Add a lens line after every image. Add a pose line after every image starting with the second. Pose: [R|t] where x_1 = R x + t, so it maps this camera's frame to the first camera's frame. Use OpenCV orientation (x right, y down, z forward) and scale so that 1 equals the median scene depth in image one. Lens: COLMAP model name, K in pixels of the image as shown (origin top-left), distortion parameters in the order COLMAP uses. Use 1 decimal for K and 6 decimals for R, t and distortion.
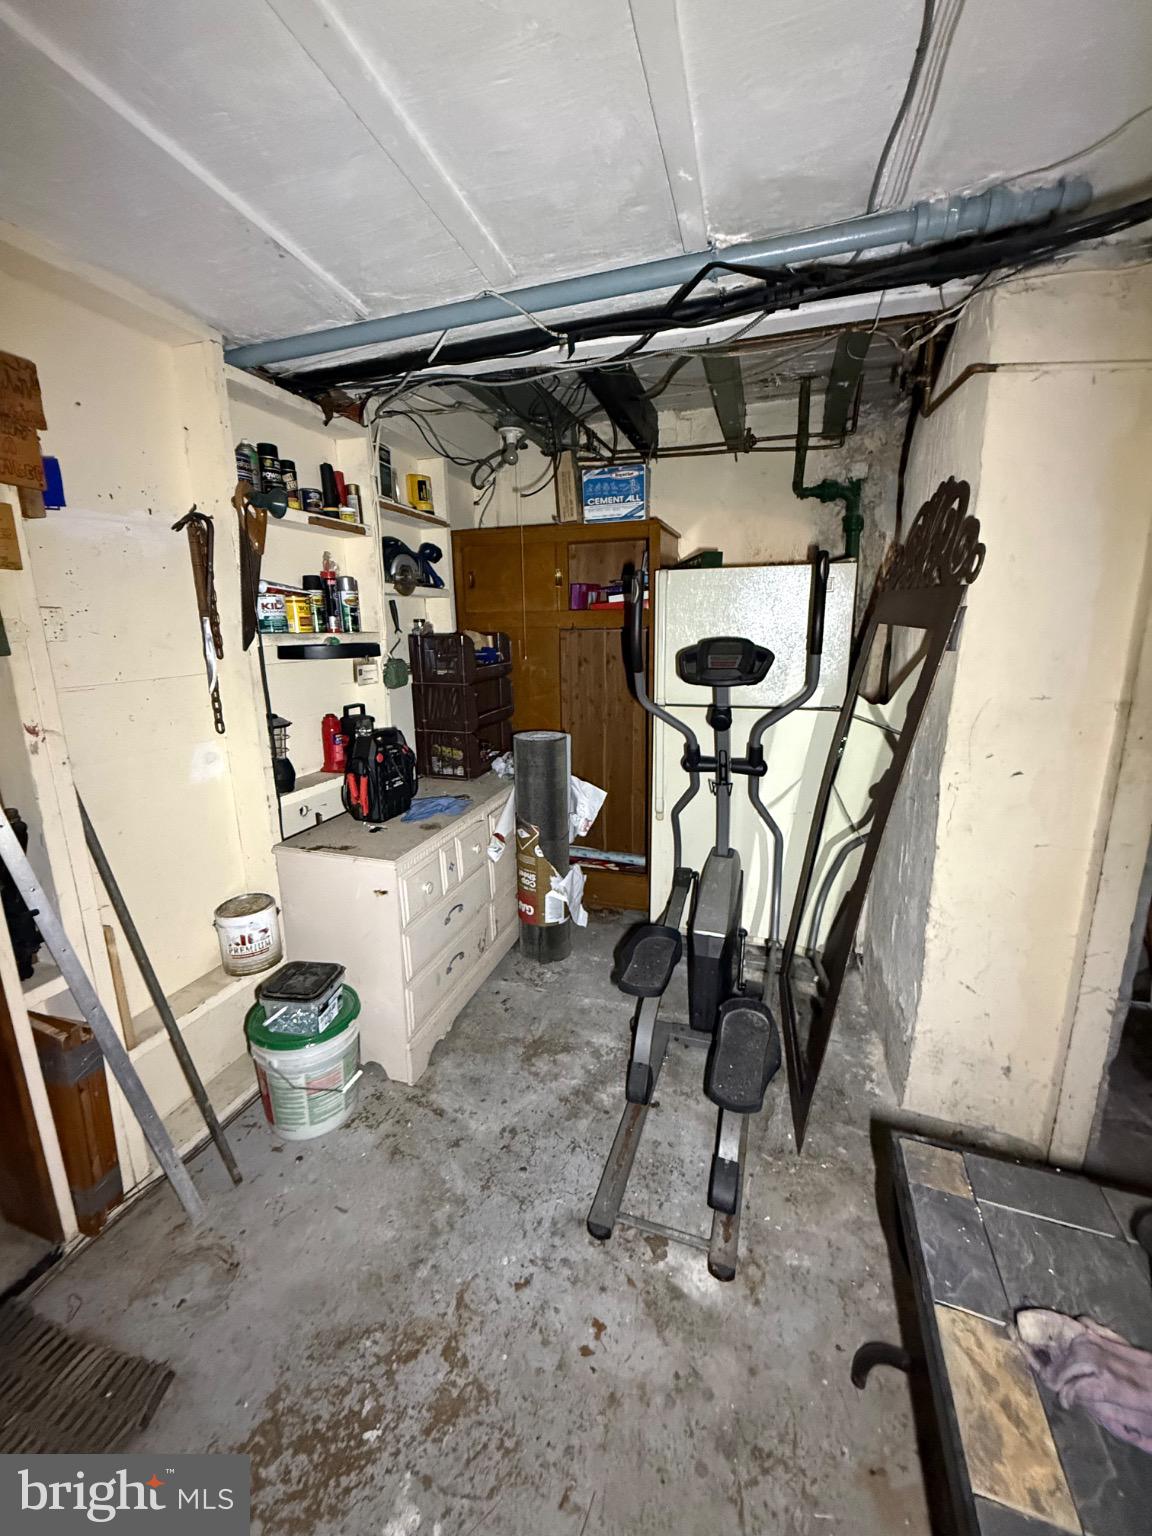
lens RADIAL K [[615.4, 0, 577.1], [0, 615.4, 763.1], [0, 0, 1]] dist [0.002034, 0.000904]
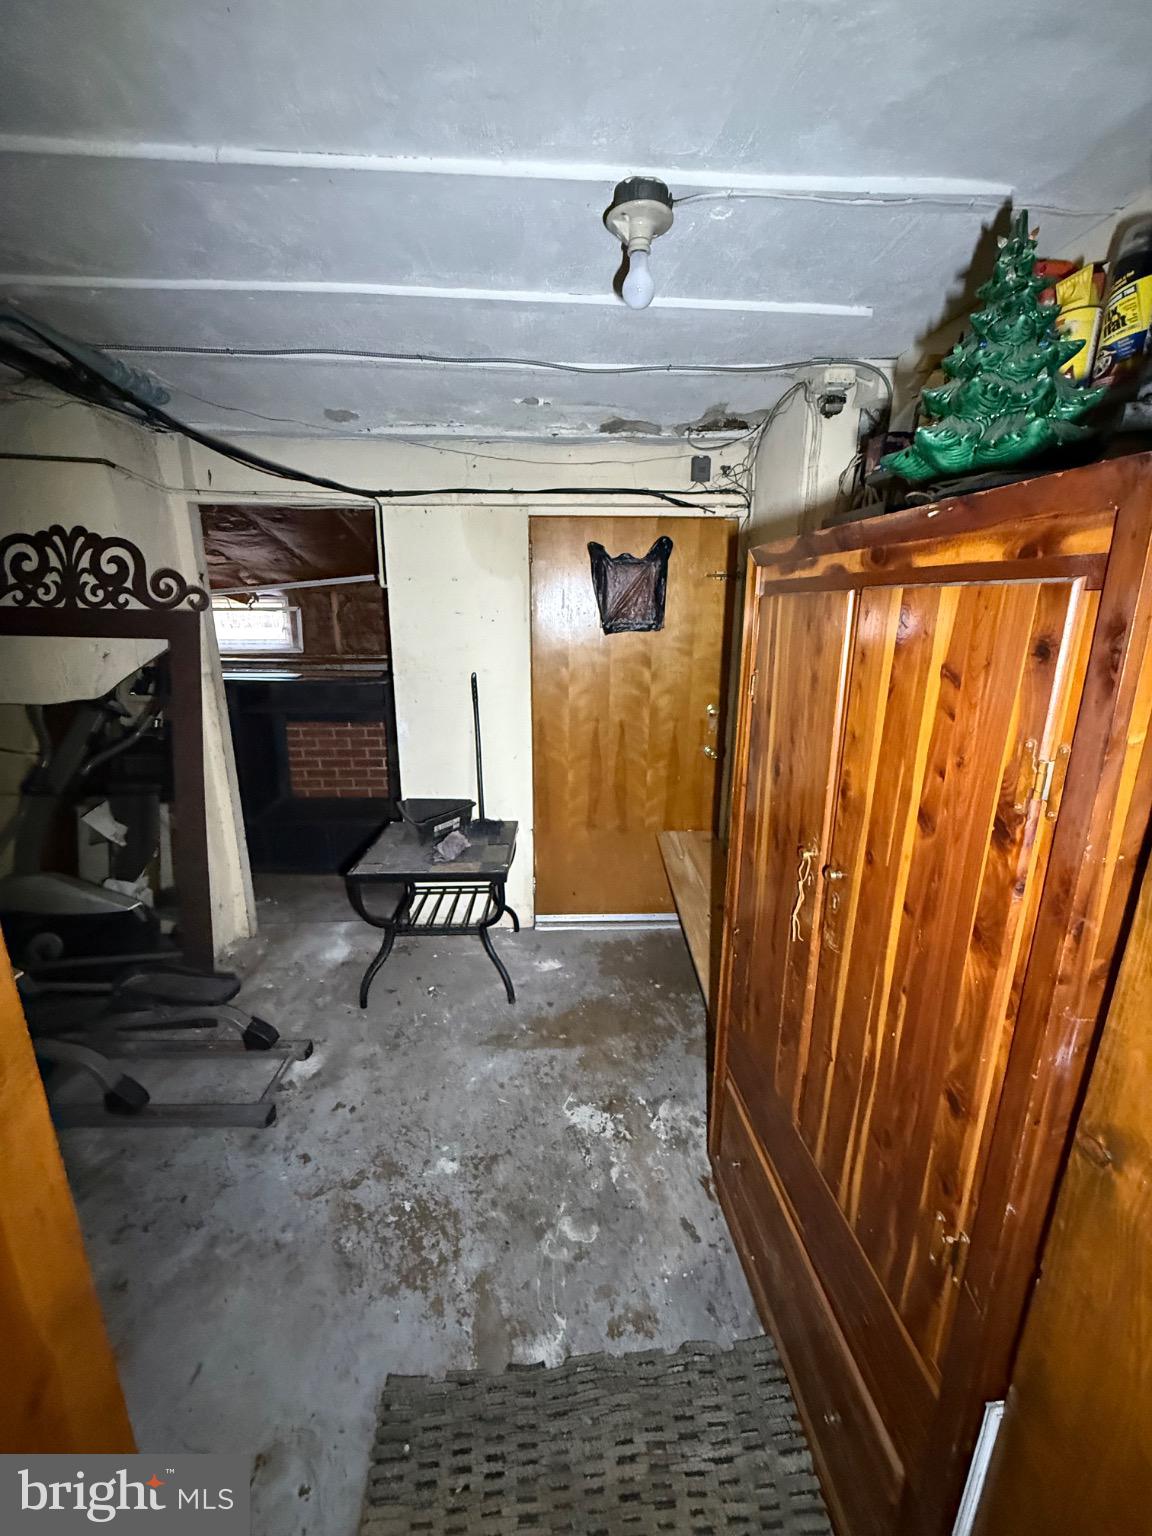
lens RADIAL K [[615.4, 0, 574.8], [0, 615.4, 767.5], [0, 0, 1]] dist [0.002034, 0.000904]
pose [[-0.346610, -0.227568, 0.909986, -1.482644], [0.208022, 0.927319, 0.311138, -0.221837], [-0.914652, 0.297140, -0.274078, 0.701812]]
